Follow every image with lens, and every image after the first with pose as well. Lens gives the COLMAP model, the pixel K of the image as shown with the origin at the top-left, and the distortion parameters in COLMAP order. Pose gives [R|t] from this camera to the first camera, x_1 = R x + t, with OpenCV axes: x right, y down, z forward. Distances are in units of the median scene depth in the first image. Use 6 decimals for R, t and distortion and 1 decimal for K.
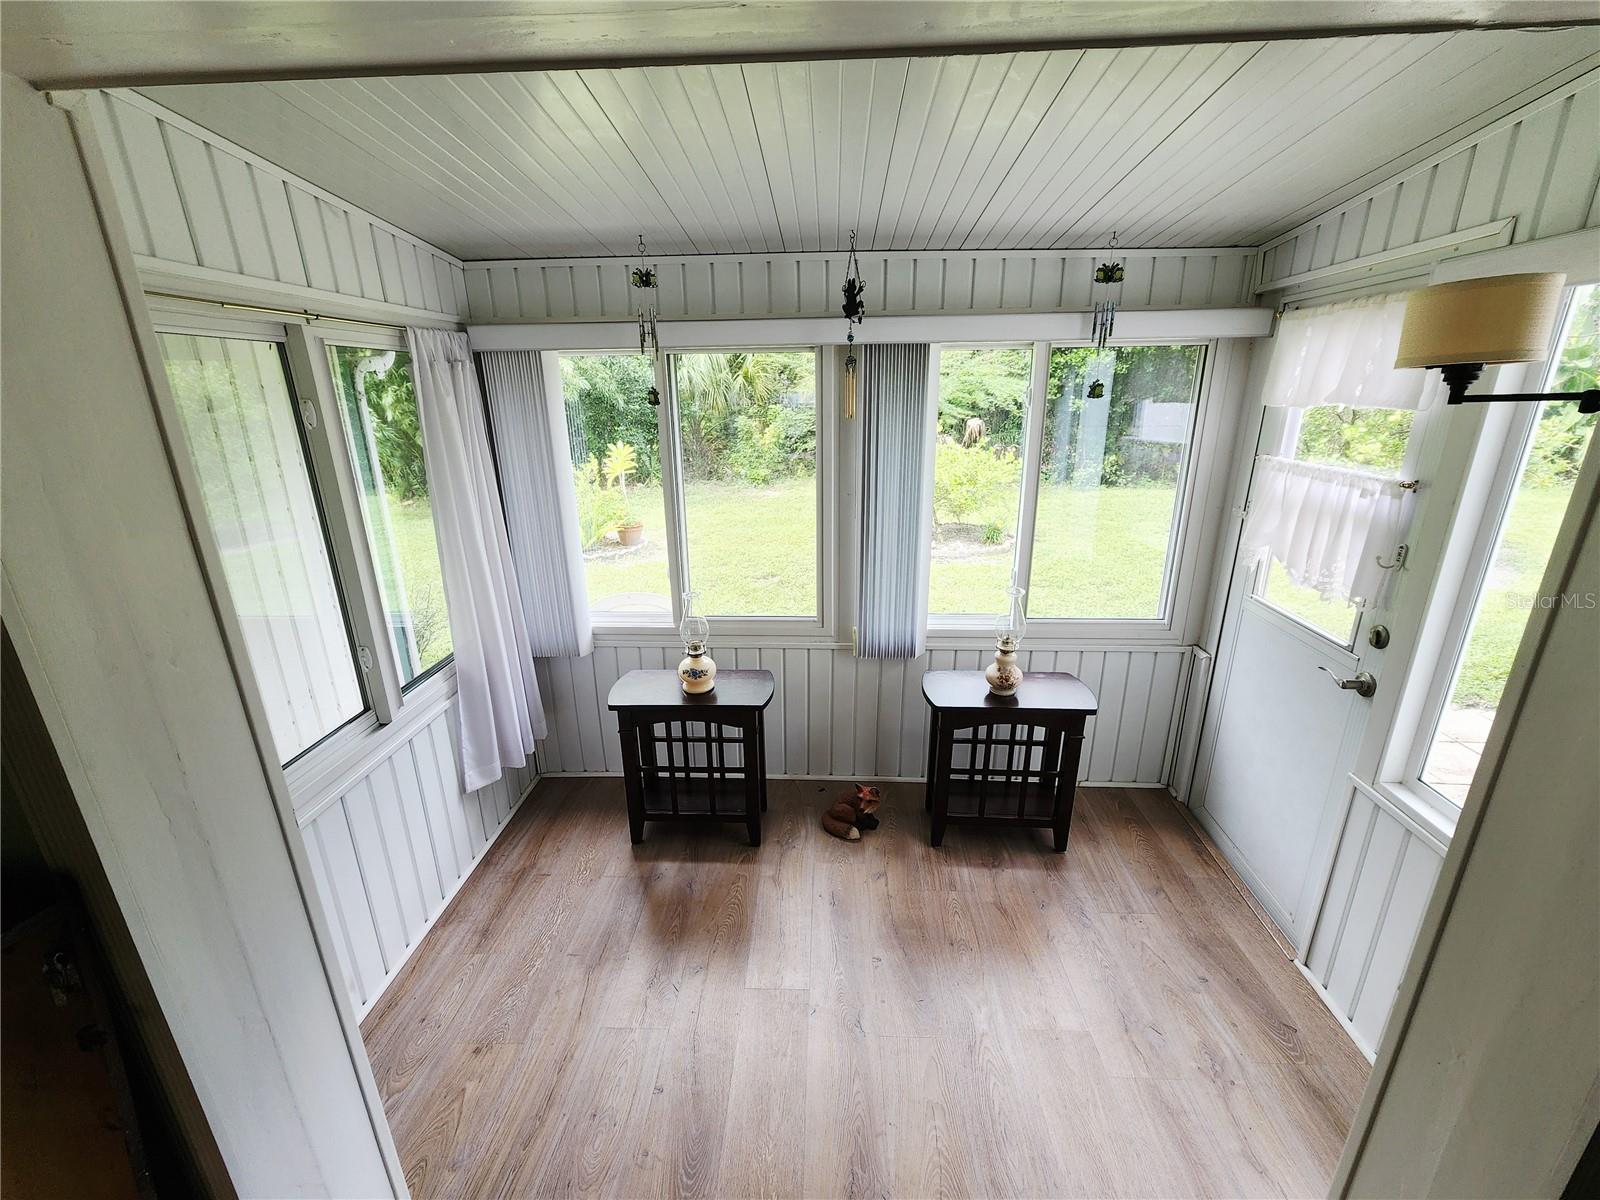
lens RADIAL K [[659.8, 0, 806.5], [0, 659.8, 601.7], [0, 0, 1]] dist [-0.000475, -0.000372]
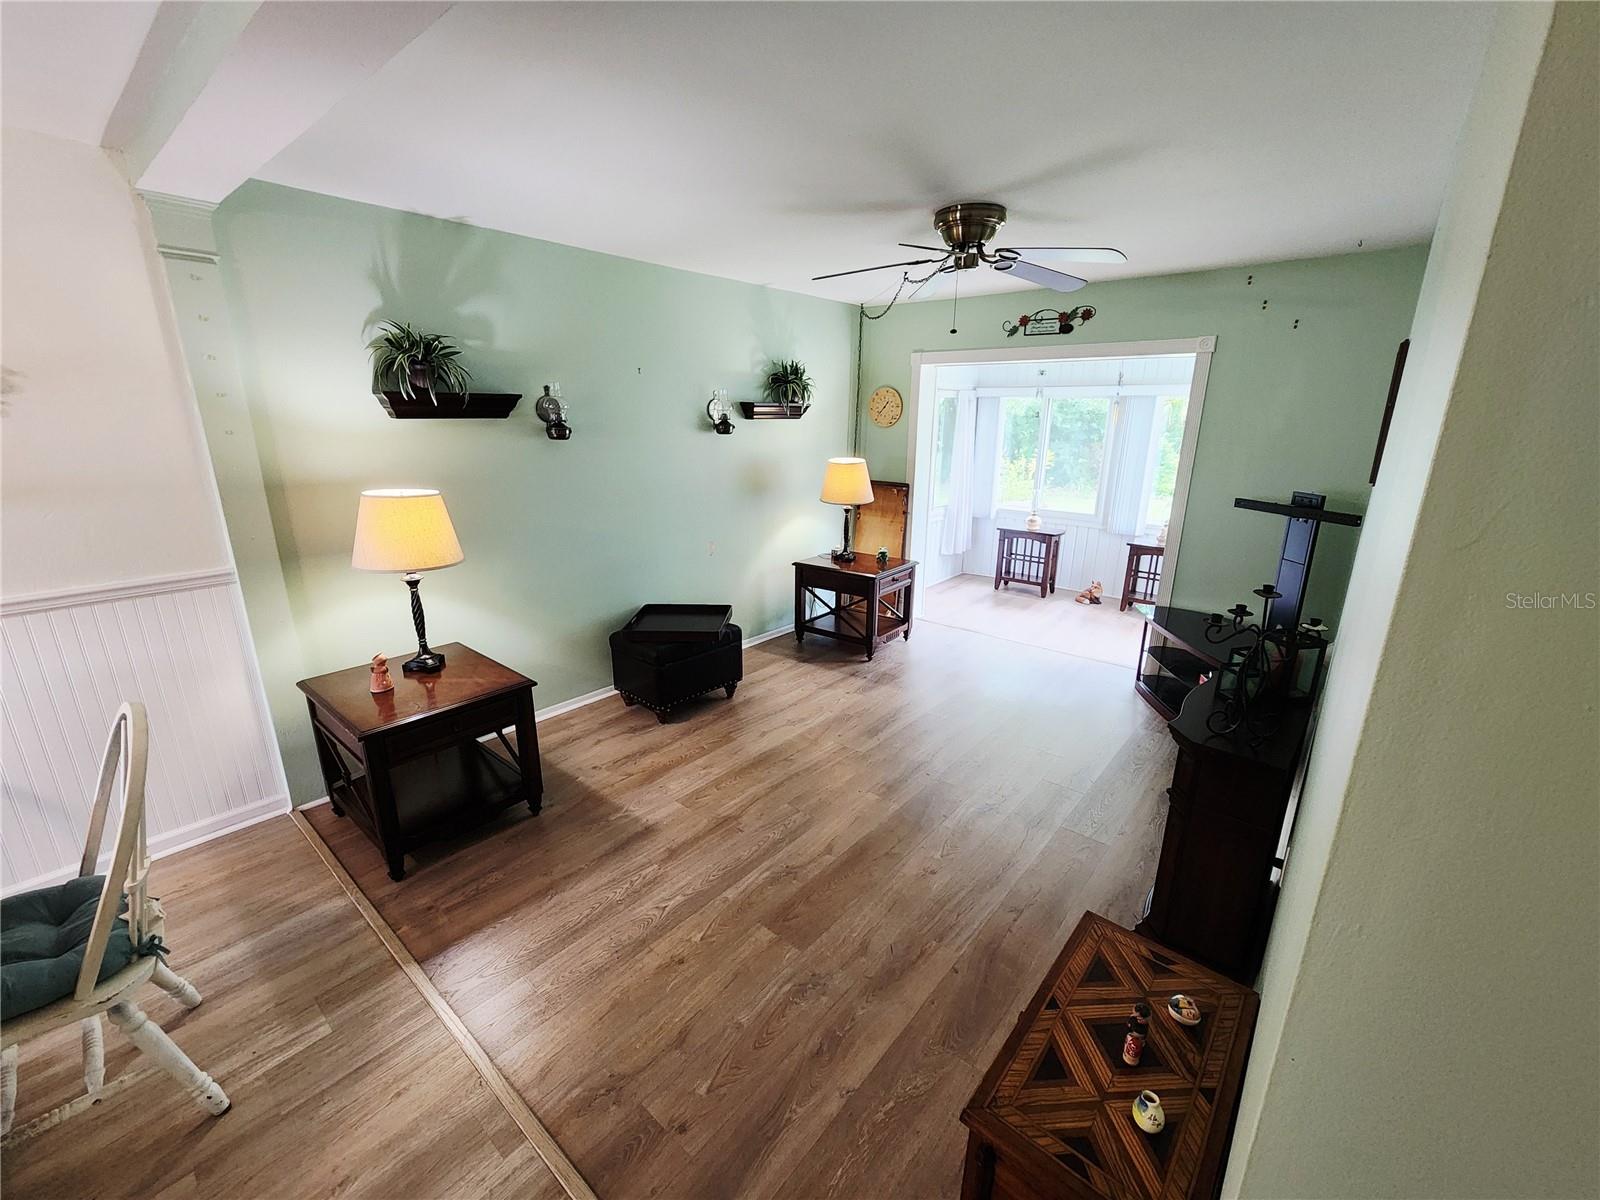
lens RADIAL K [[659.8, 0, 806.5], [0, 659.8, 601.7], [0, 0, 1]] dist [-0.000475, -0.000372]
pose [[0.809571, 0.185024, -0.557100, 0.608662], [-0.200212, 0.979154, 0.034251, 0.500694], [0.551824, 0.083809, 0.829739, -1.594102]]
